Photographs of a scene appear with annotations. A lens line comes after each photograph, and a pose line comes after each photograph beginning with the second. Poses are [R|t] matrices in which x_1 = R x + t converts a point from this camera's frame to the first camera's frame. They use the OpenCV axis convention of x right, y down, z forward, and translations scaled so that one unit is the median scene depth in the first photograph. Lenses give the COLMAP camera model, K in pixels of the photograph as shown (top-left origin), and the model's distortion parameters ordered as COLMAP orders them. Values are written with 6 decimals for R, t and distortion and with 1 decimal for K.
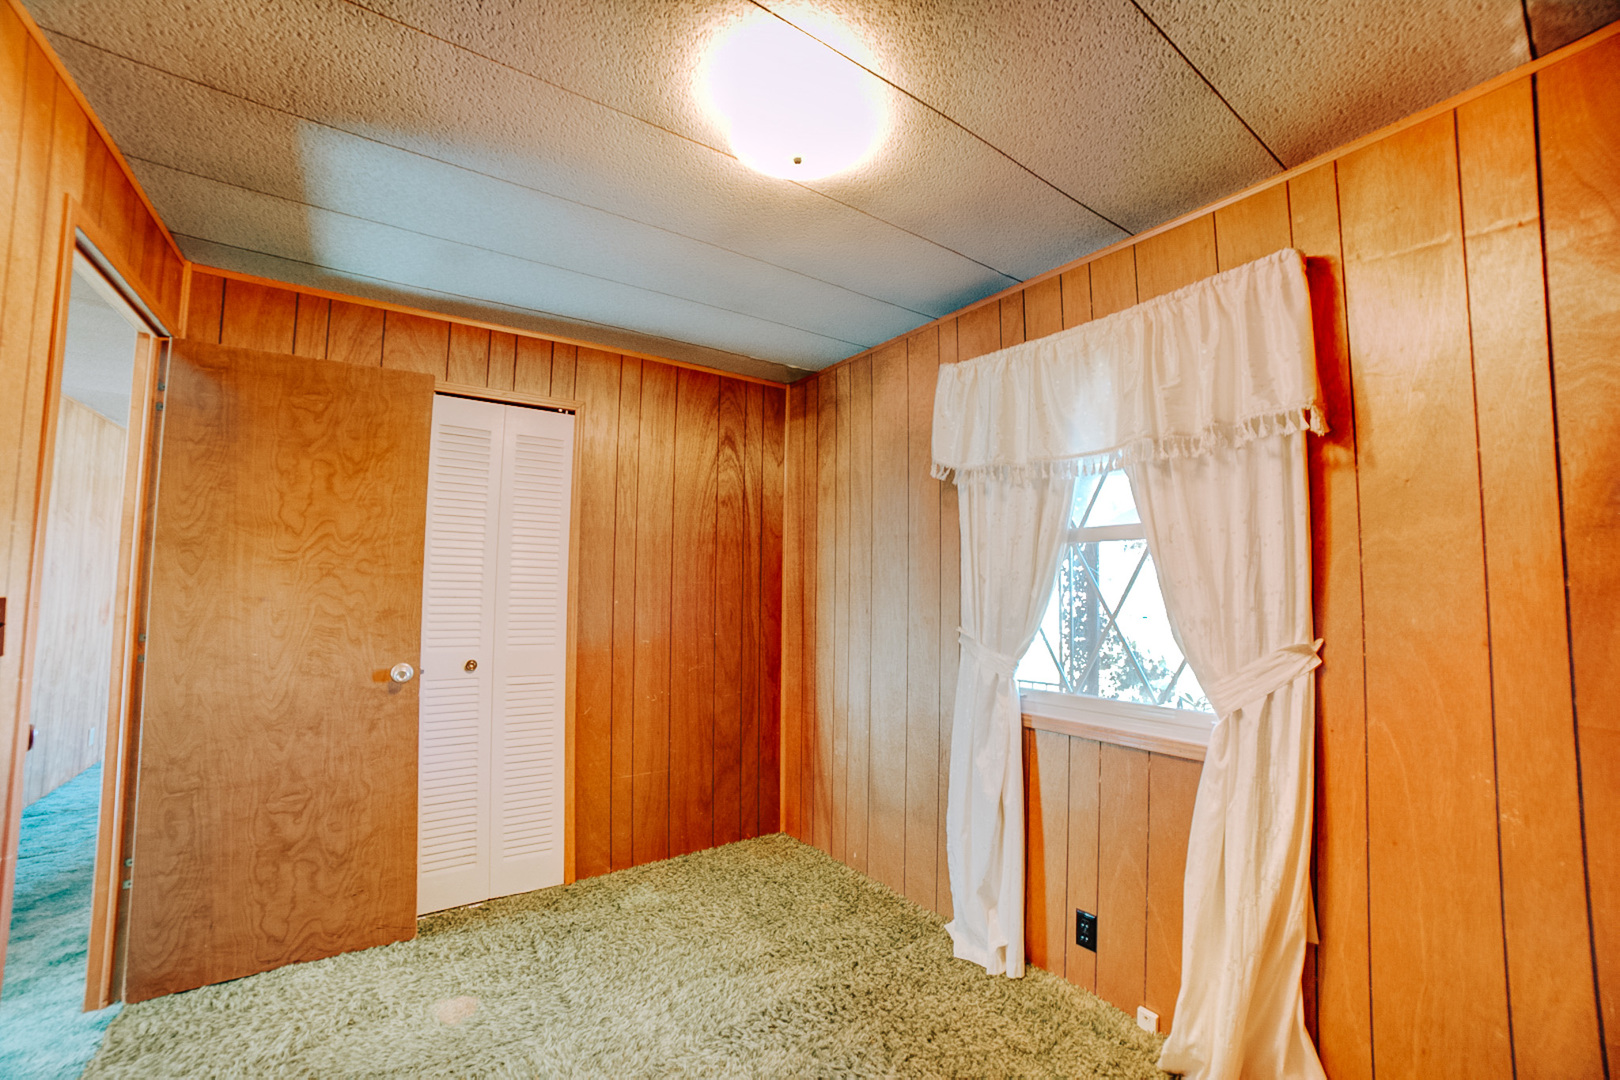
lens RADIAL K [[648.9, 0, 804.6], [0, 648.9, 543.8], [0, 0, 1]] dist [-0.093341, 0.035112]
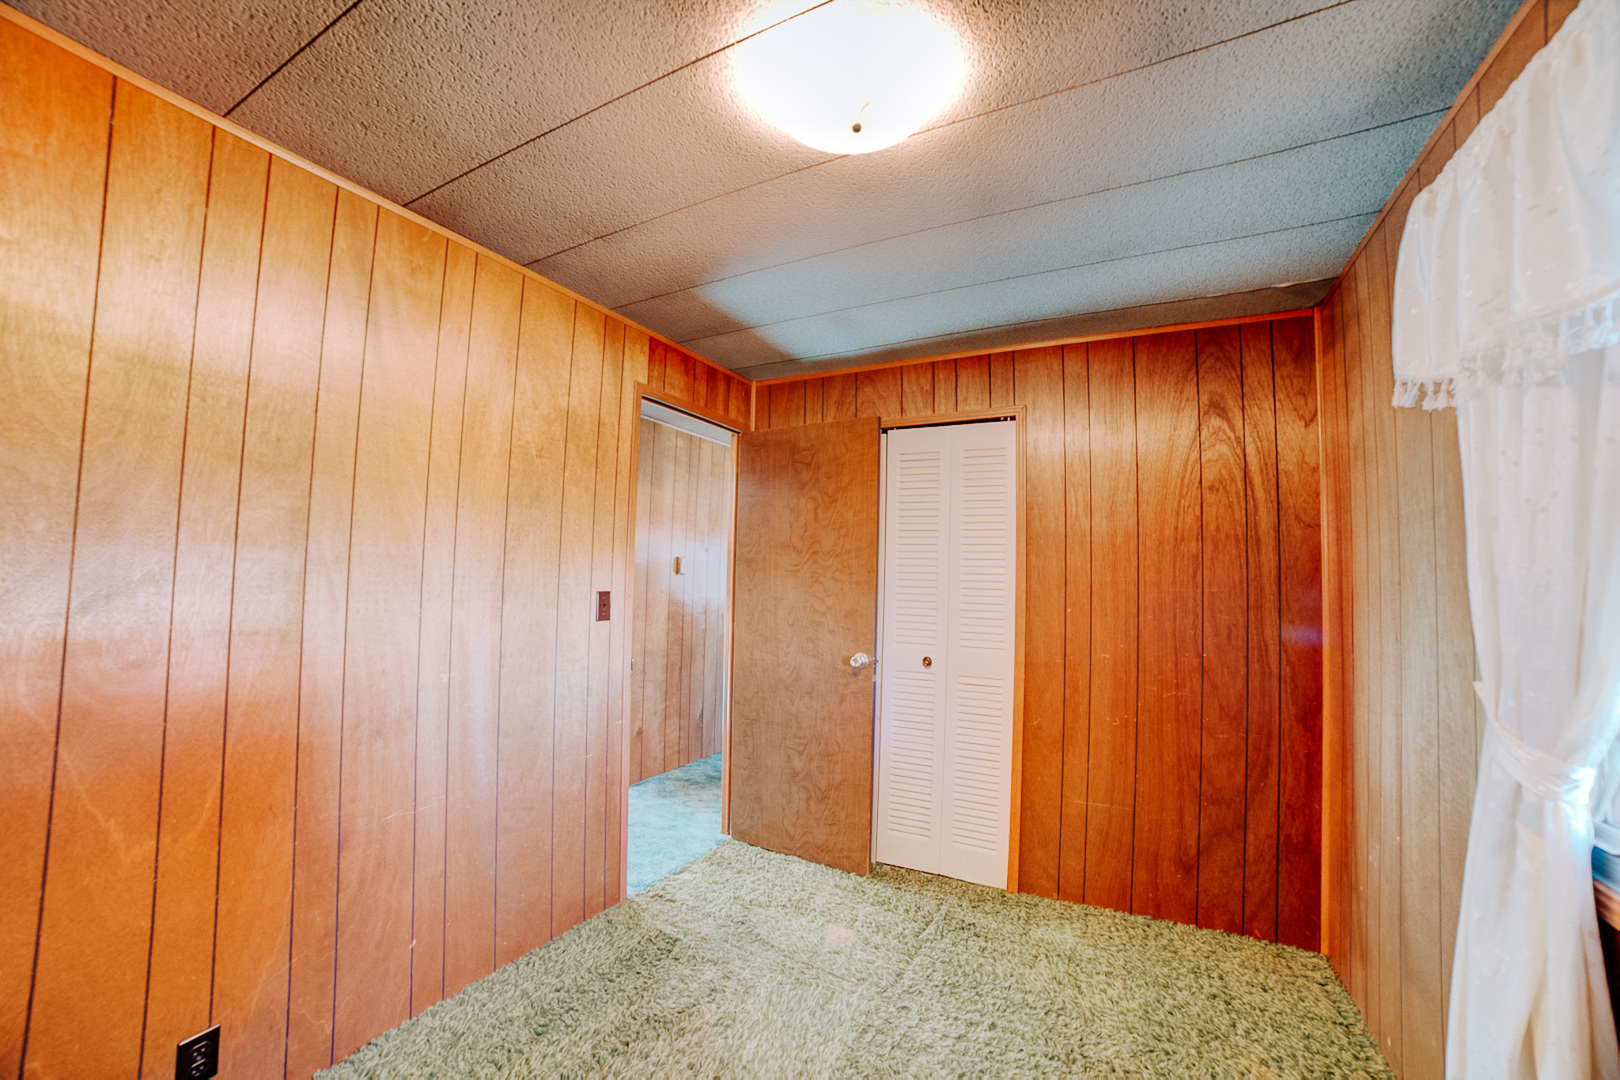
lens RADIAL K [[648.9, 0, 804.6], [0, 648.9, 543.8], [0, 0, 1]] dist [-0.093341, 0.035112]
pose [[0.466053, -0.050738, -0.883301, 0.366014], [0.040018, 0.998541, -0.036243, 0.013863], [0.883851, -0.018457, 0.467404, 0.246689]]
